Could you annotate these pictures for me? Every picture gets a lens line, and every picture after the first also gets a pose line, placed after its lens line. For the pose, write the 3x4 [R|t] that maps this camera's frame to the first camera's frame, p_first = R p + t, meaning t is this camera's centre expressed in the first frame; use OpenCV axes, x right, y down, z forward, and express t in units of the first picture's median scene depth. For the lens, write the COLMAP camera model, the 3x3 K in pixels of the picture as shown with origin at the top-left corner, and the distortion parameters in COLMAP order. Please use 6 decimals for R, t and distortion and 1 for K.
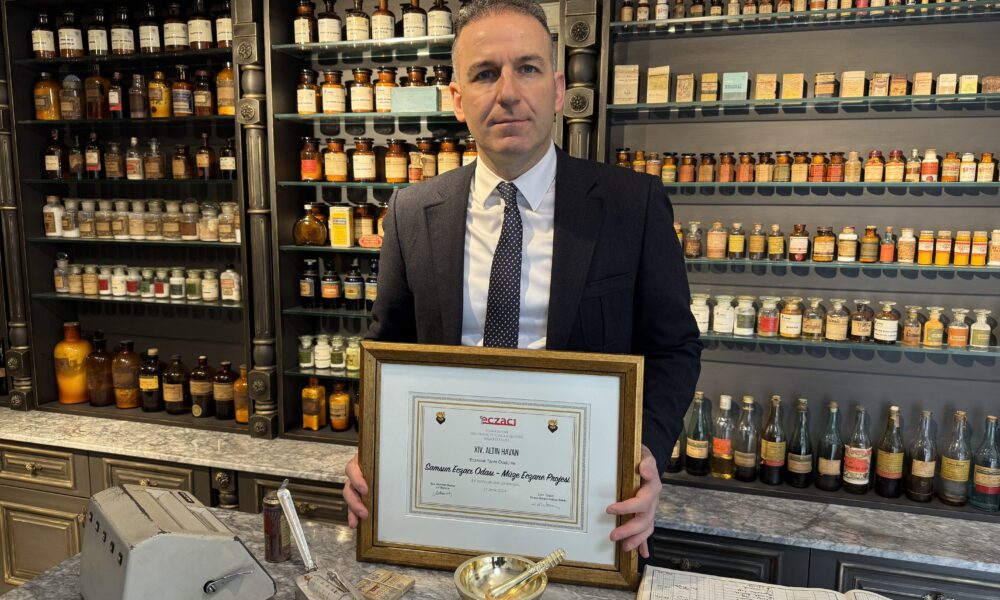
lens RADIAL K [[688.7, 0, 500.0], [0, 688.7, 300.0], [0, 0, 1]] dist [0.008433, -0.006204]
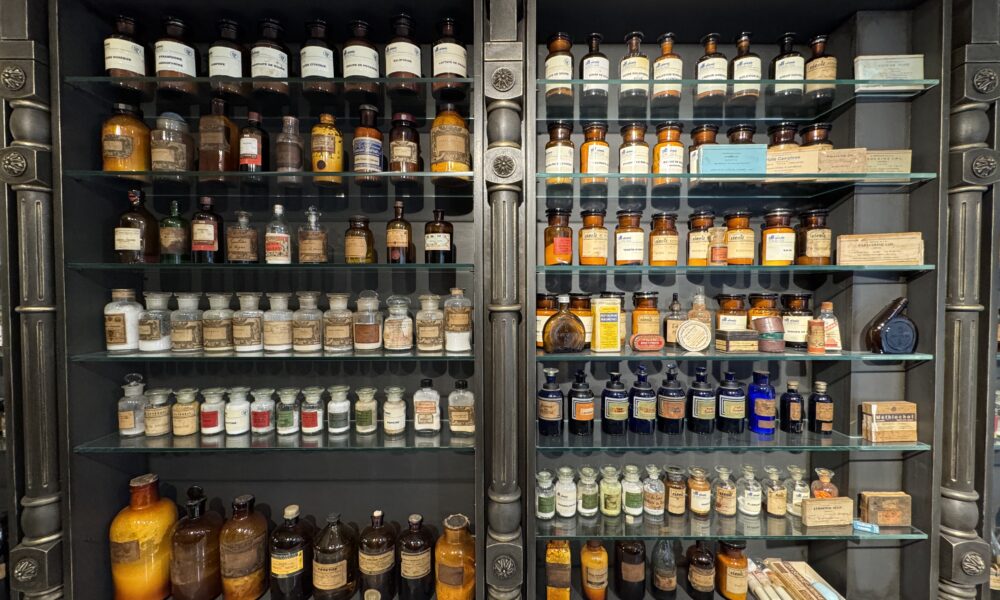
lens RADIAL K [[395.0, 0, 500.0], [0, 395.0, 300.0], [0, 0, 1]] dist [-0.000064, 0.000461]
pose [[0.959972, -0.019288, 0.279430, -0.443361], [0.049671, 0.993537, -0.102063, -0.091098], [-0.275656, 0.111857, 0.954726, 0.588190]]
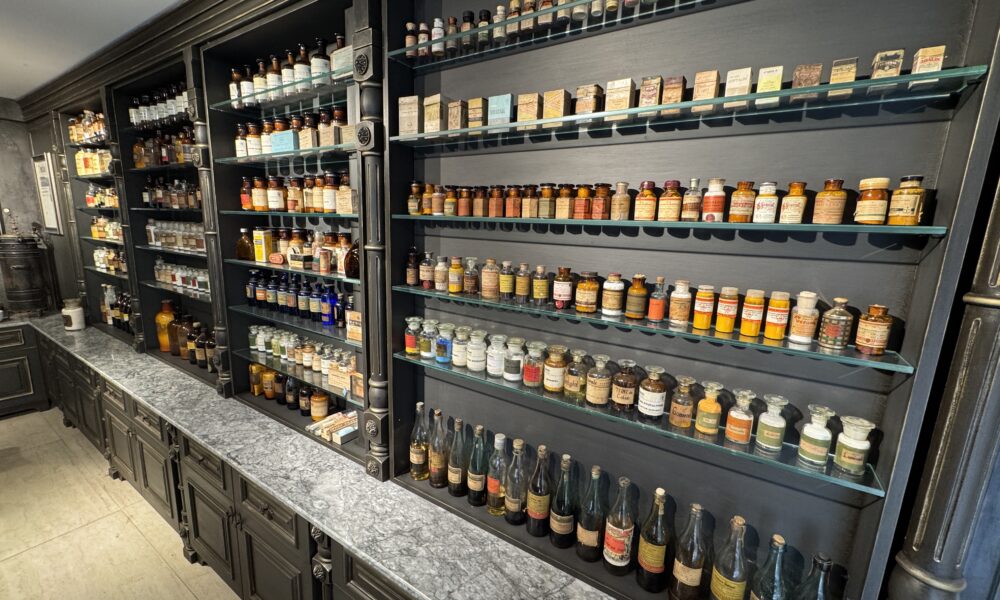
lens RADIAL K [[395.0, 0, 500.0], [0, 395.0, 300.0], [0, 0, 1]] dist [-0.000064, 0.000461]
pose [[0.958966, 0.074977, -0.273427, 0.393003], [-0.062746, 0.996610, 0.053220, -0.070788], [0.276490, -0.033879, 0.960419, 0.387848]]
